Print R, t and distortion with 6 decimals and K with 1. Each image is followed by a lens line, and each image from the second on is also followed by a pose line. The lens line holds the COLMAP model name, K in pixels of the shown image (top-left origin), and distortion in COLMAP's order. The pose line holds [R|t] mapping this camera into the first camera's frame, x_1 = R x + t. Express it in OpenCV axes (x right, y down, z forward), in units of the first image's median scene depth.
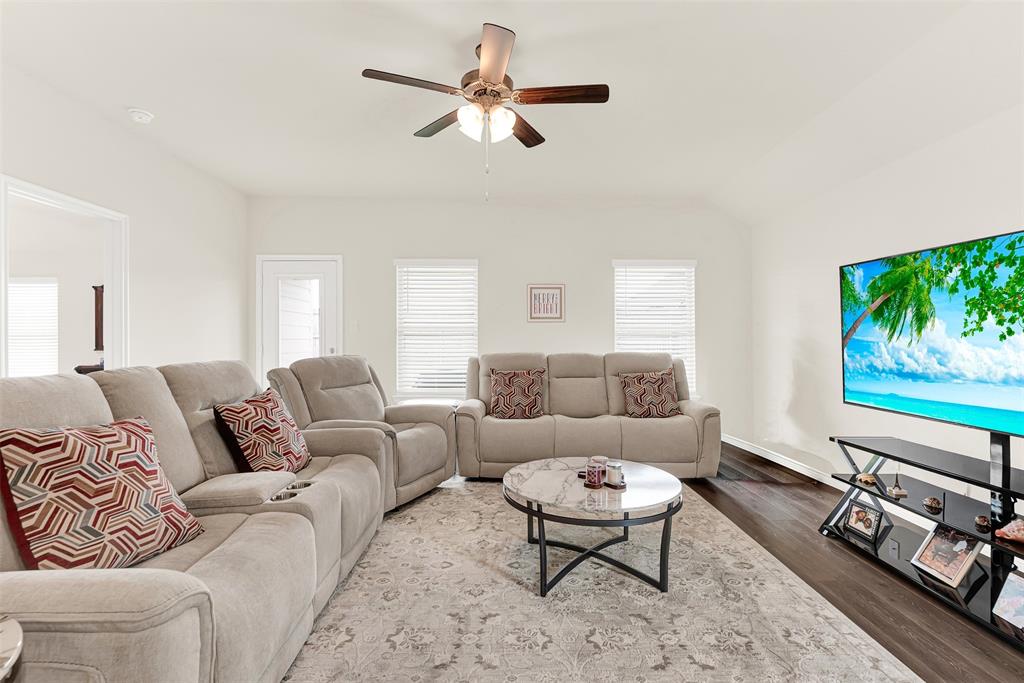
lens RADIAL K [[470.4, 0, 512.0], [0, 470.4, 341.5], [0, 0, 1]] dist [-0.000384, 0.000119]
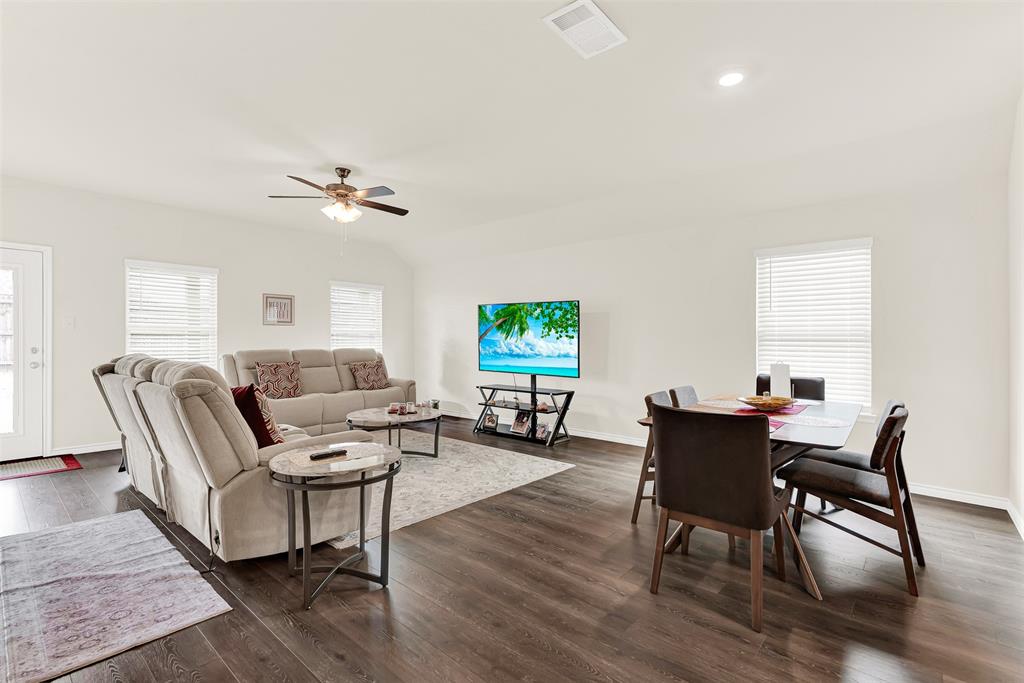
lens RADIAL K [[470.4, 0, 512.0], [0, 470.4, 341.5], [0, 0, 1]] dist [-0.000384, 0.000119]
pose [[0.660906, -0.001685, 0.750467, -0.600119], [0.000186, 0.999998, 0.002082, -0.000052], [-0.750469, -0.001236, 0.660905, -0.381142]]
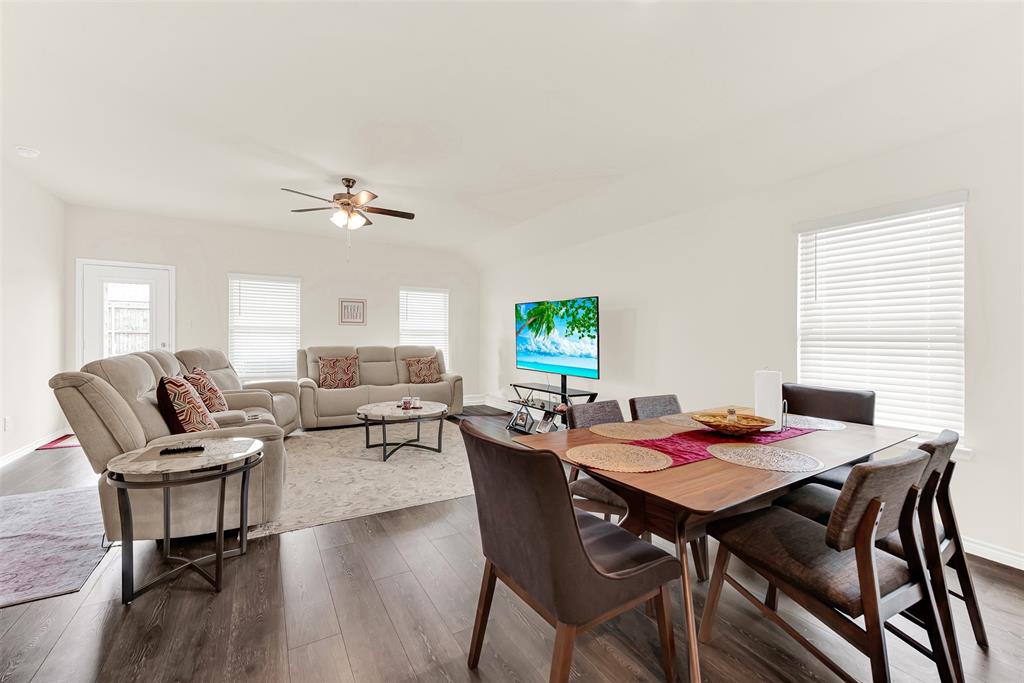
lens RADIAL K [[419.1, 0, 512.0], [0, 419.1, 341.5], [0, 0, 1]] dist [0.001564, -0.000038]
pose [[0.858450, 0.003039, 0.512889, -0.223895], [-0.006103, 0.999972, 0.004290, 0.001284], [-0.512862, -0.006813, 0.858444, -0.485466]]
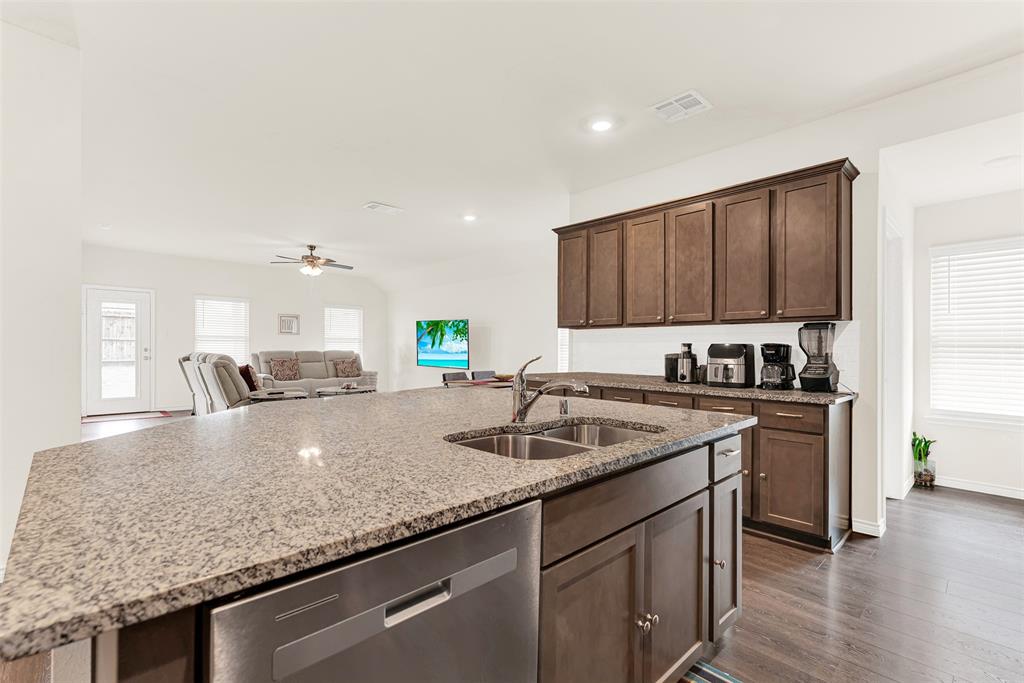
lens RADIAL K [[464.5, 0, 512.9], [0, 464.5, 345.4], [0, 0, 1]] dist [-0.003859, -0.000138]
pose [[0.722894, 0.001996, 0.690956, -0.749050], [-0.001906, 0.999998, -0.000895, 0.003479], [-0.690957, -0.000670, 0.722896, -1.292649]]
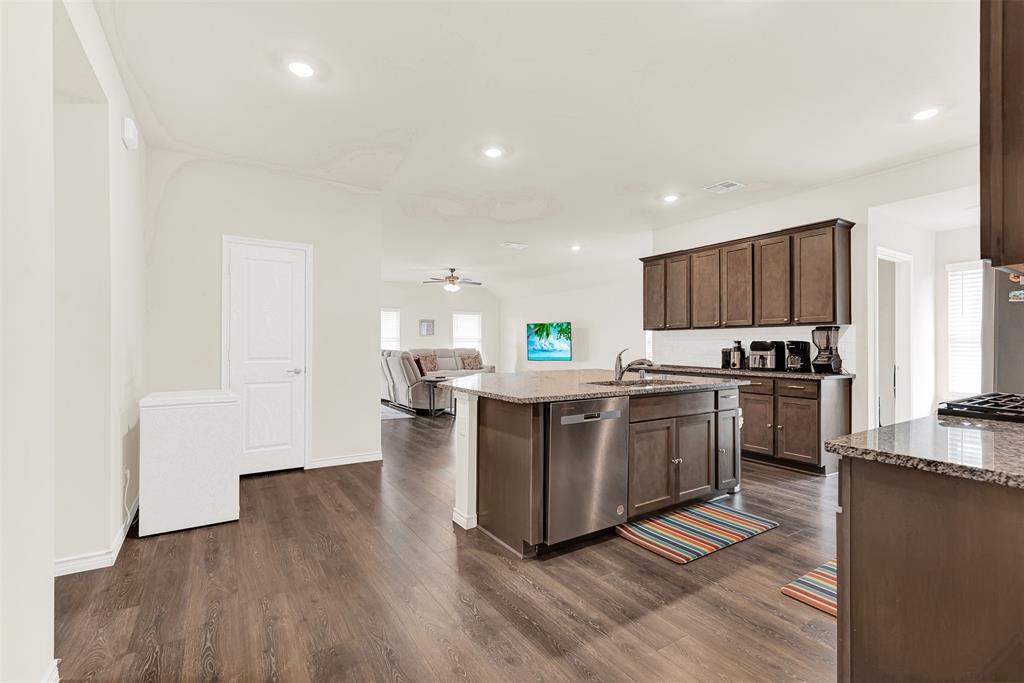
lens RADIAL K [[464.5, 0, 512.9], [0, 464.5, 345.4], [0, 0, 1]] dist [-0.003859, -0.000138]
pose [[0.841784, -0.004050, 0.539799, -1.112255], [0.003463, 0.999992, 0.002101, 0.005799], [-0.539803, 0.000101, 0.841791, -1.638555]]
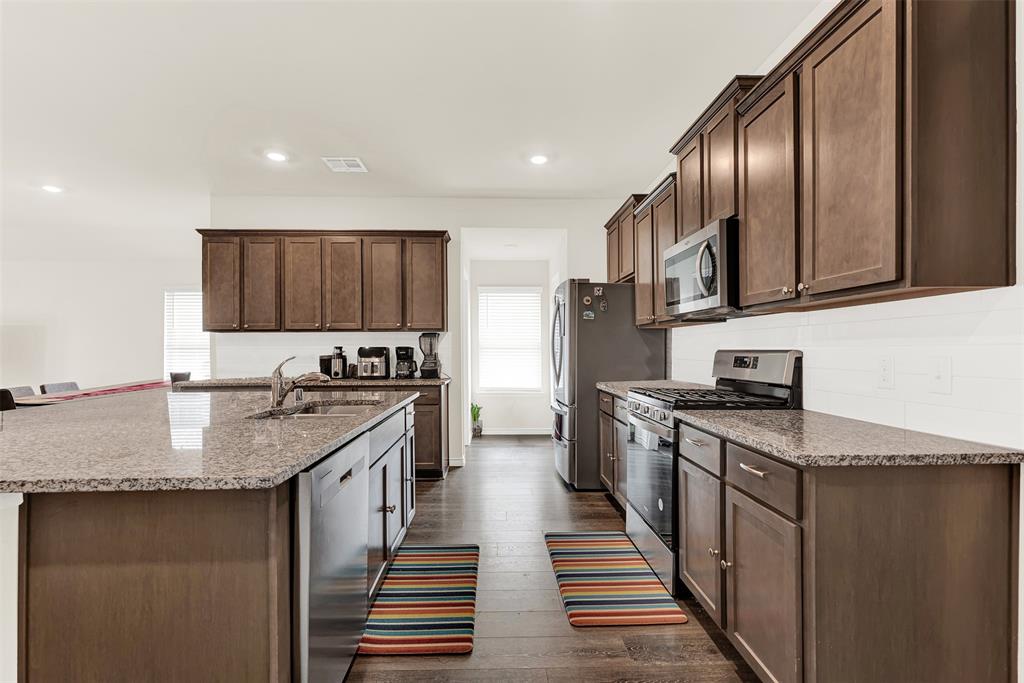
lens RADIAL K [[470.4, 0, 512.0], [0, 470.4, 341.5], [0, 0, 1]] dist [-0.000384, 0.000119]
pose [[-0.036759, 0.015530, 0.999203, -1.045416], [0.004269, 0.999873, -0.015383, 0.005165], [-0.999315, 0.003701, -0.036821, -1.244460]]
